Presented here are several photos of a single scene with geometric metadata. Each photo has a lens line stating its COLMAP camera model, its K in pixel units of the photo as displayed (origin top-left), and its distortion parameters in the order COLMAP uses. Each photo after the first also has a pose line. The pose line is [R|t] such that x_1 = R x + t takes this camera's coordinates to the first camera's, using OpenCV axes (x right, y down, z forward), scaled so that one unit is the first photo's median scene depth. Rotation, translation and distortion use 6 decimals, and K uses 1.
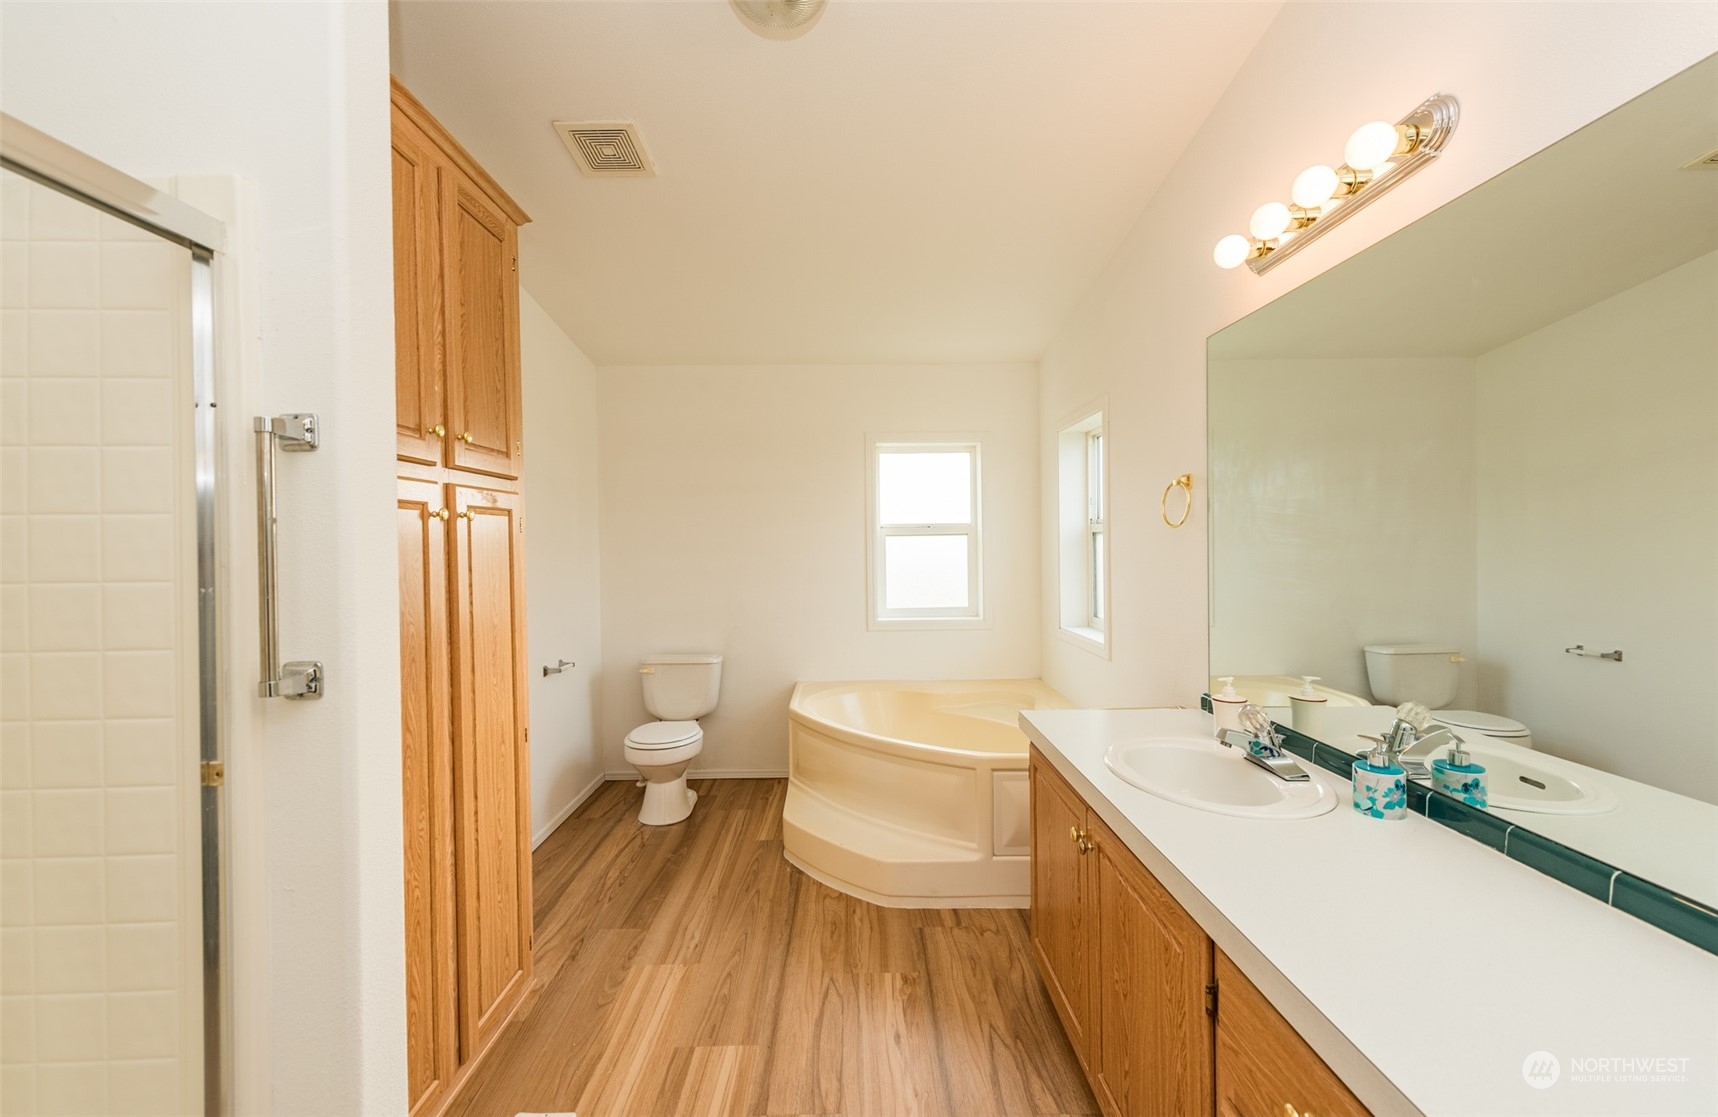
lens RADIAL K [[681.1, 0, 856.6], [0, 681.1, 556.2], [0, 0, 1]] dist [0.001290, 0.000060]
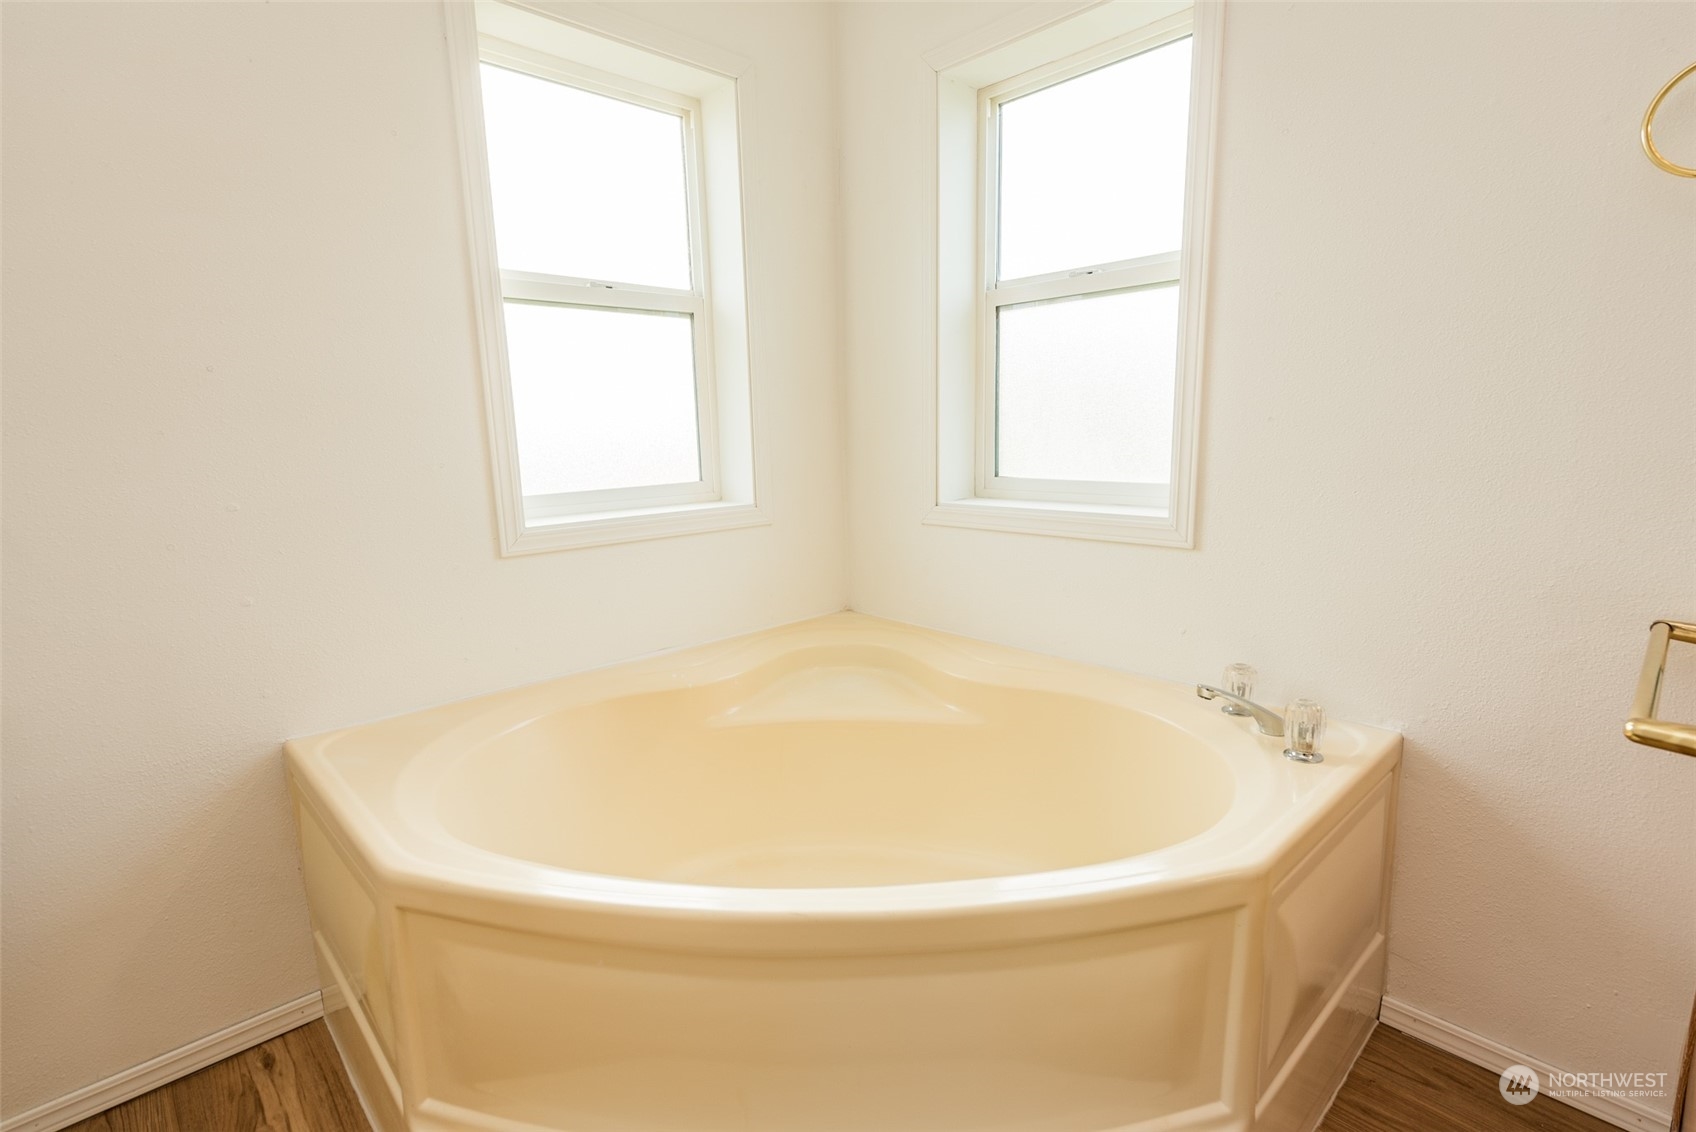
lens RADIAL K [[807.8, 0, 845.1], [0, 807.8, 563.4], [0, 0, 1]] dist [0.002115, 0.000343]
pose [[0.736322, -0.130894, 0.663850, -0.145906], [0.028749, 0.986276, 0.162580, 0.049235], [-0.676020, -0.100627, 0.729980, 0.594576]]
